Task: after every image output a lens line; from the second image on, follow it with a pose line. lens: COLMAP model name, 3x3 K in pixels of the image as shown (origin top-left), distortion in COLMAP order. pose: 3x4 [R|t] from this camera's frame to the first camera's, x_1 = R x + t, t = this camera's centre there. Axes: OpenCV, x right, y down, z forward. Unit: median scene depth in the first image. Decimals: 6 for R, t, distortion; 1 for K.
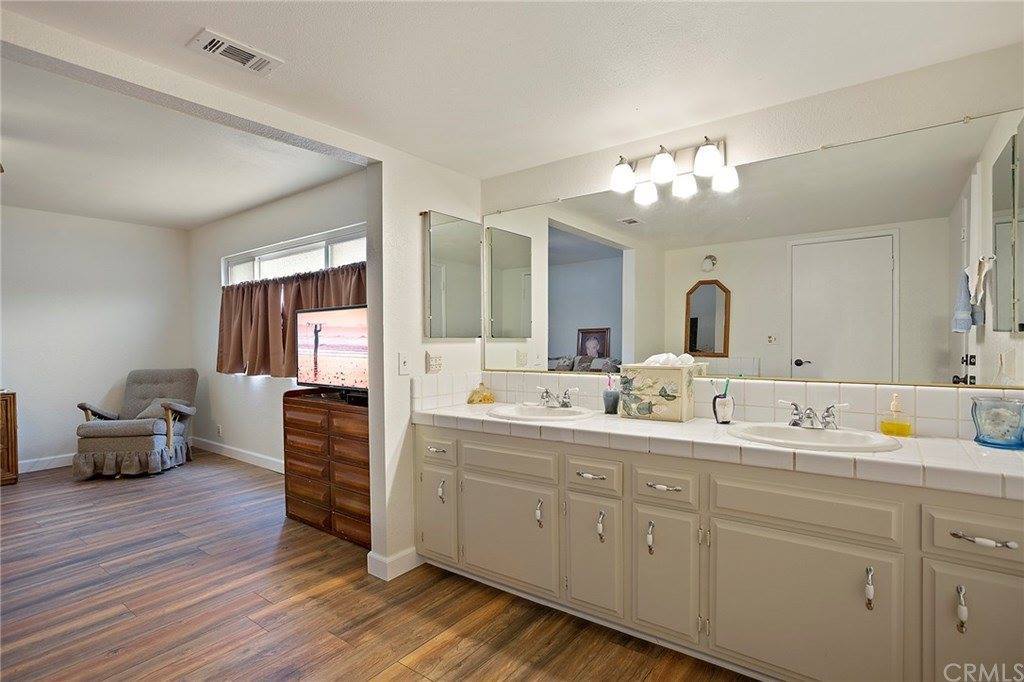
lens RADIAL K [[503.7, 0, 511.9], [0, 503.7, 340.2], [0, 0, 1]] dist [-0.016121, 0.004086]
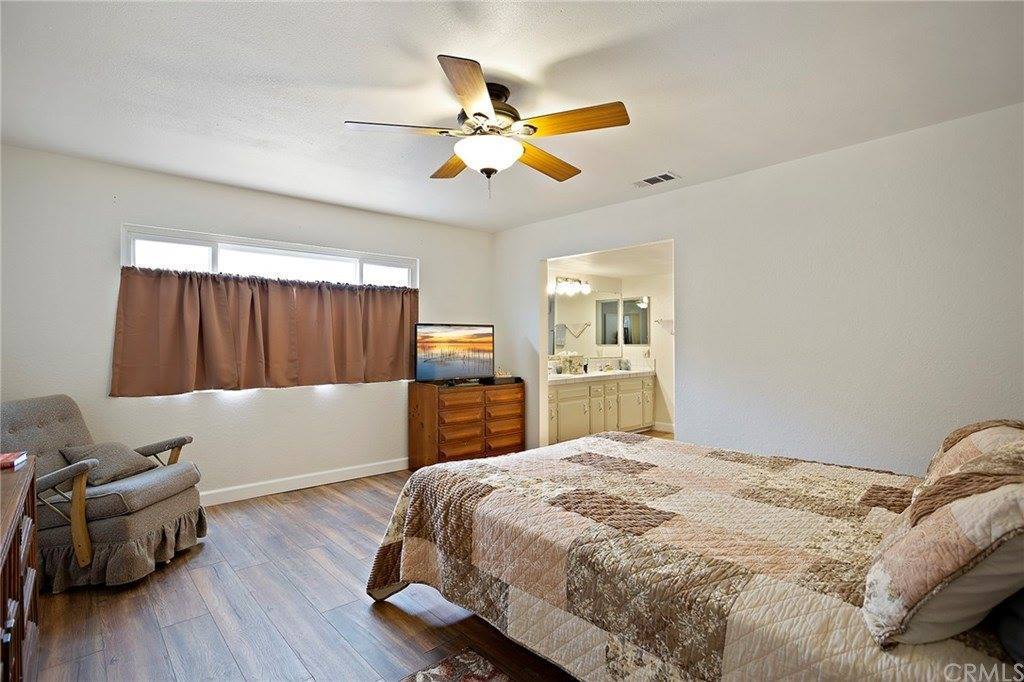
lens RADIAL K [[503.7, 0, 510.8], [0, 503.7, 341.7], [0, 0, 1]] dist [-0.016121, 0.004086]
pose [[0.172609, 0.008941, 0.984950, -2.534673], [0.003577, 0.999947, -0.009704, 0.000214], [-0.984984, 0.005199, 0.172568, 0.860232]]
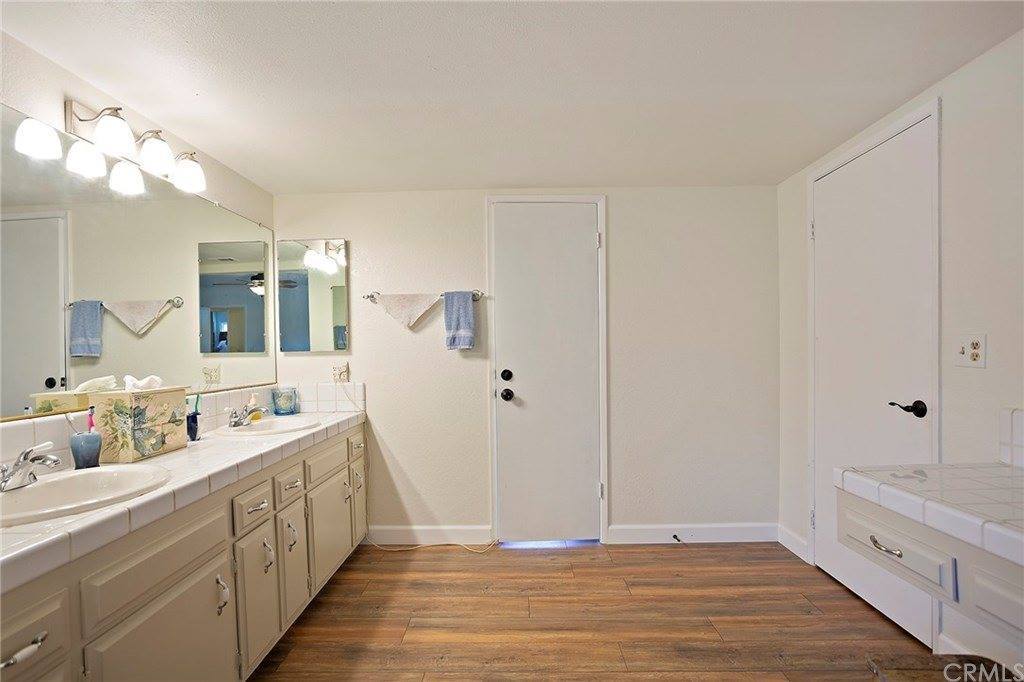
lens RADIAL K [[503.7, 0, 503.3], [0, 503.7, 362.8], [0, 0, 1]] dist [-0.016121, 0.004086]
pose [[-0.582323, -0.005493, 0.812939, -0.696064], [0.014651, 0.999744, 0.017251, 0.003519], [-0.812826, 0.021956, -0.582093, 1.003036]]
